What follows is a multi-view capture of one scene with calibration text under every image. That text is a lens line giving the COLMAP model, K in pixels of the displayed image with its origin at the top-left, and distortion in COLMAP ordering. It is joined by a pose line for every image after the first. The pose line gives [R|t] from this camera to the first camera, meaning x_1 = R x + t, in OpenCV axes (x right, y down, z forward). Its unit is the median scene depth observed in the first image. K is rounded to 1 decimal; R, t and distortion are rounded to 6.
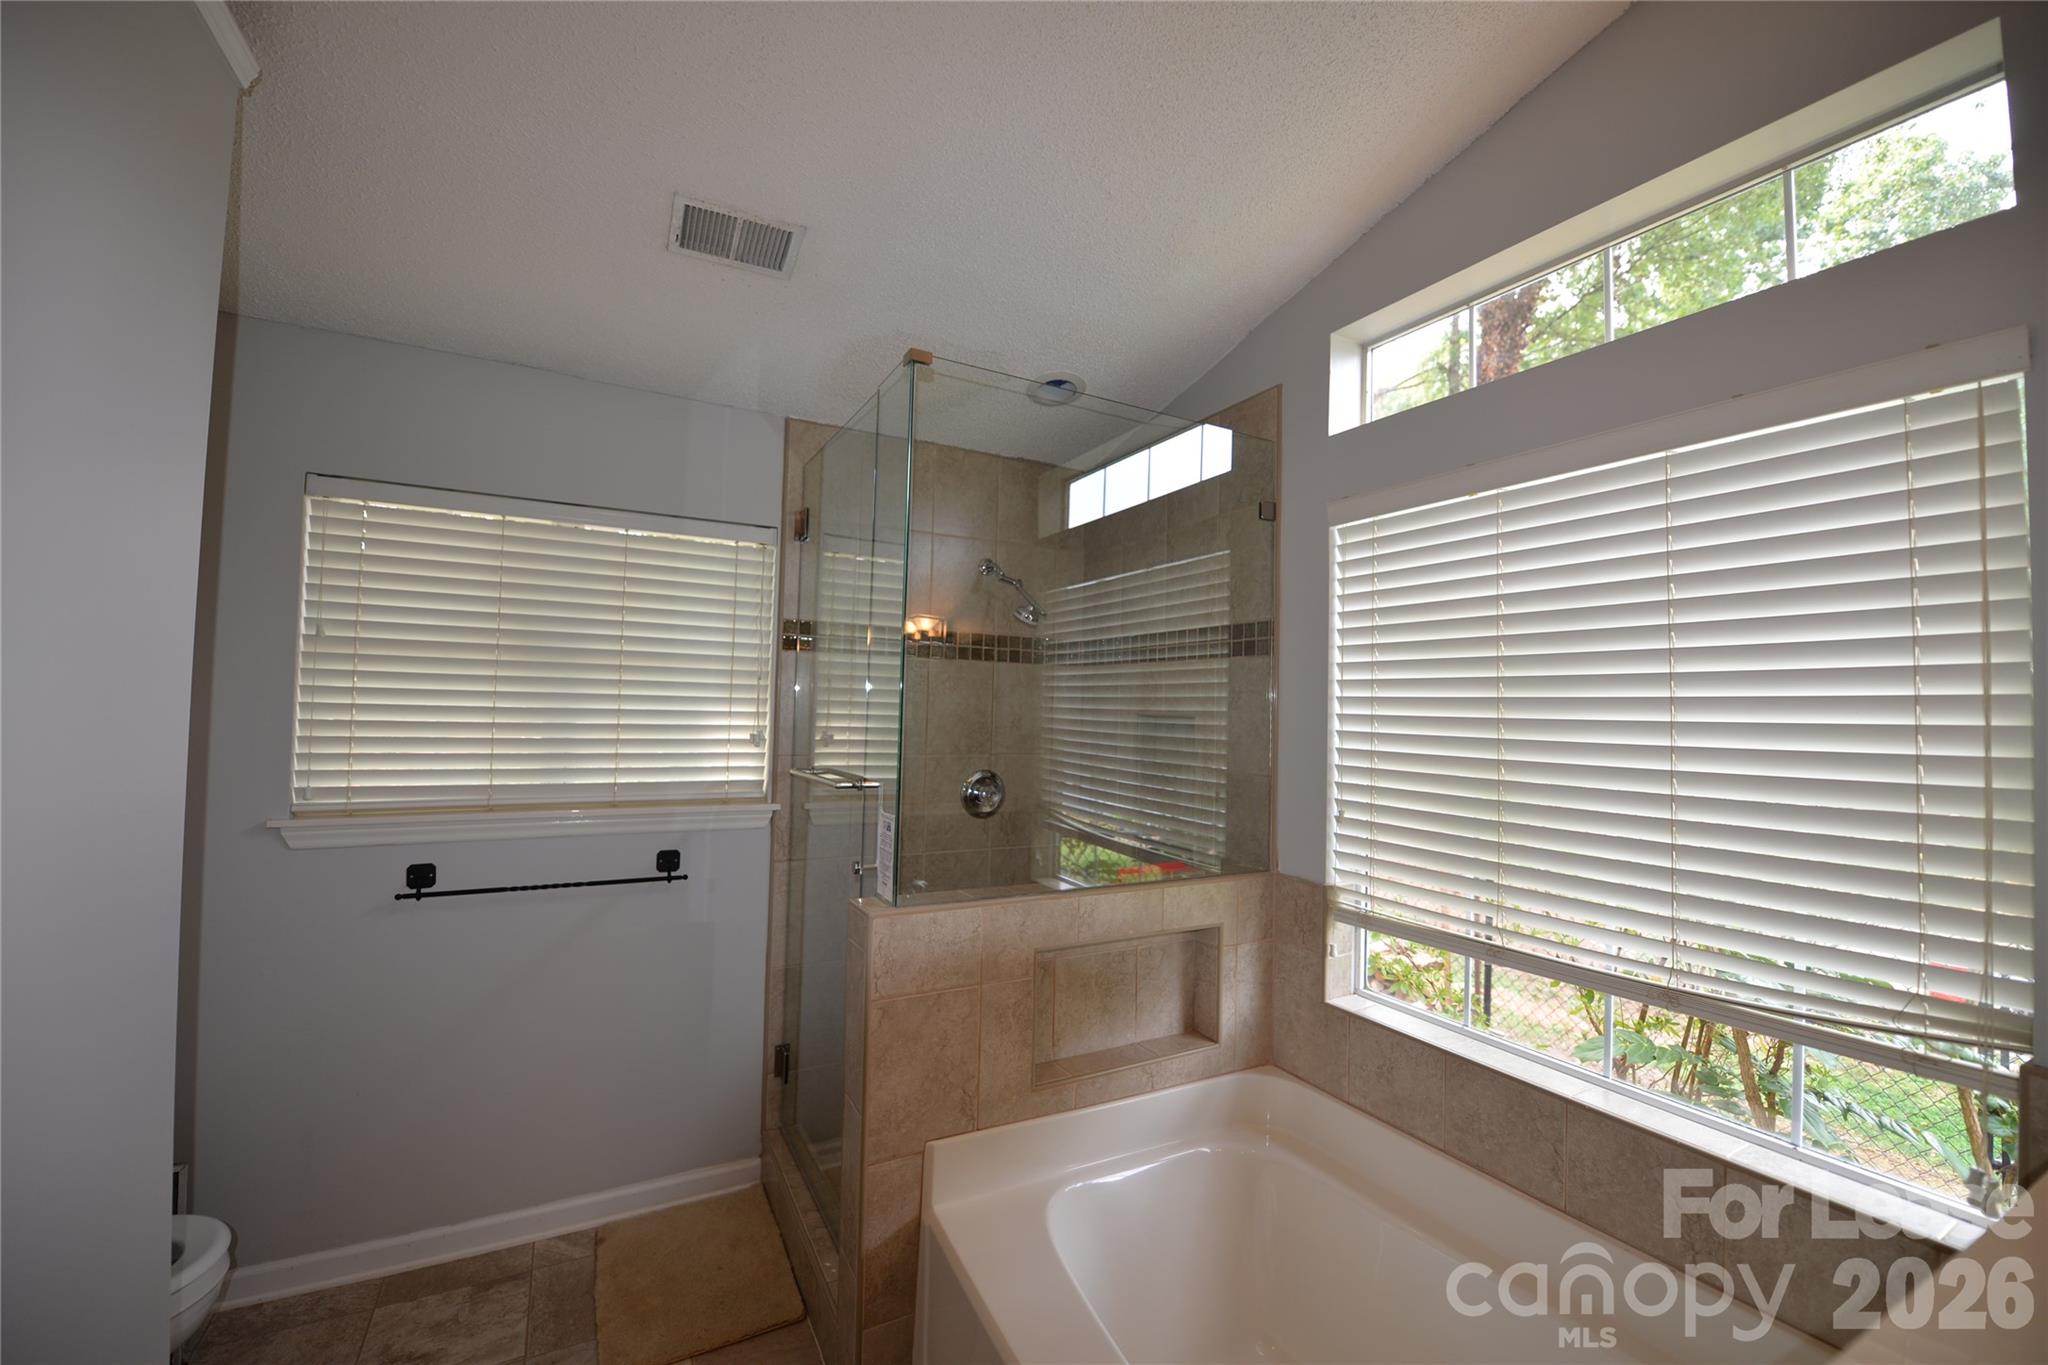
lens RADIAL K [[807.9, 0, 1024.0], [0, 807.9, 682.5], [0, 0, 1]] dist [-0.023509, -0.000286]
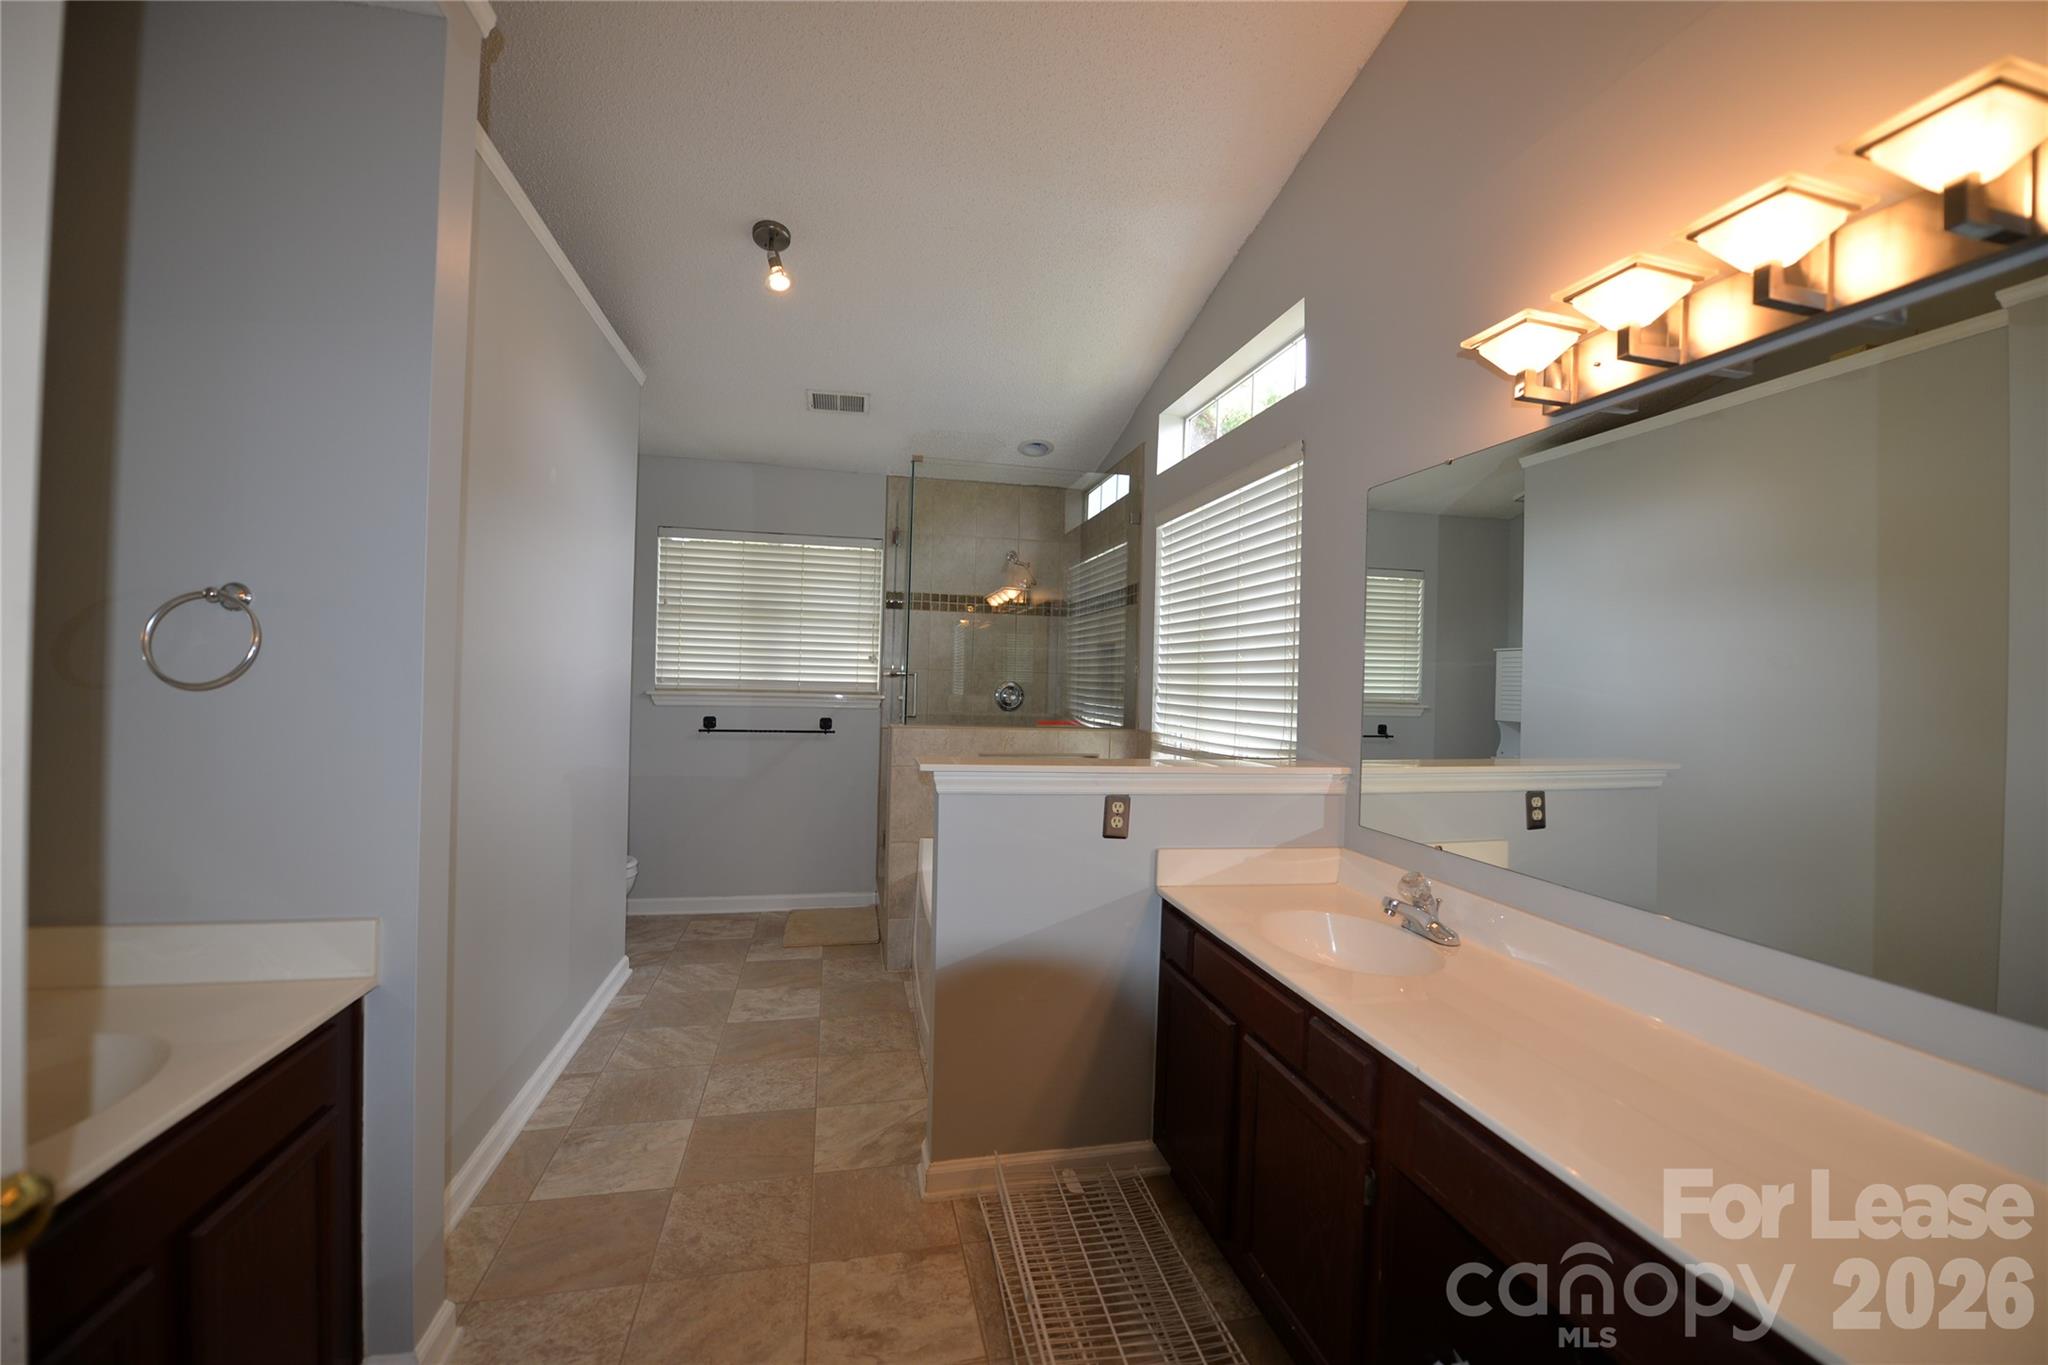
lens RADIAL K [[817.3, 0, 1024.0], [0, 817.3, 682.5], [0, 0, 1]] dist [-0.020589, -0.000051]
pose [[0.962310, 0.000401, -0.271956, 0.513627], [0.006762, 0.999654, 0.025403, 0.083499], [0.271872, -0.026284, 0.961974, -0.689987]]
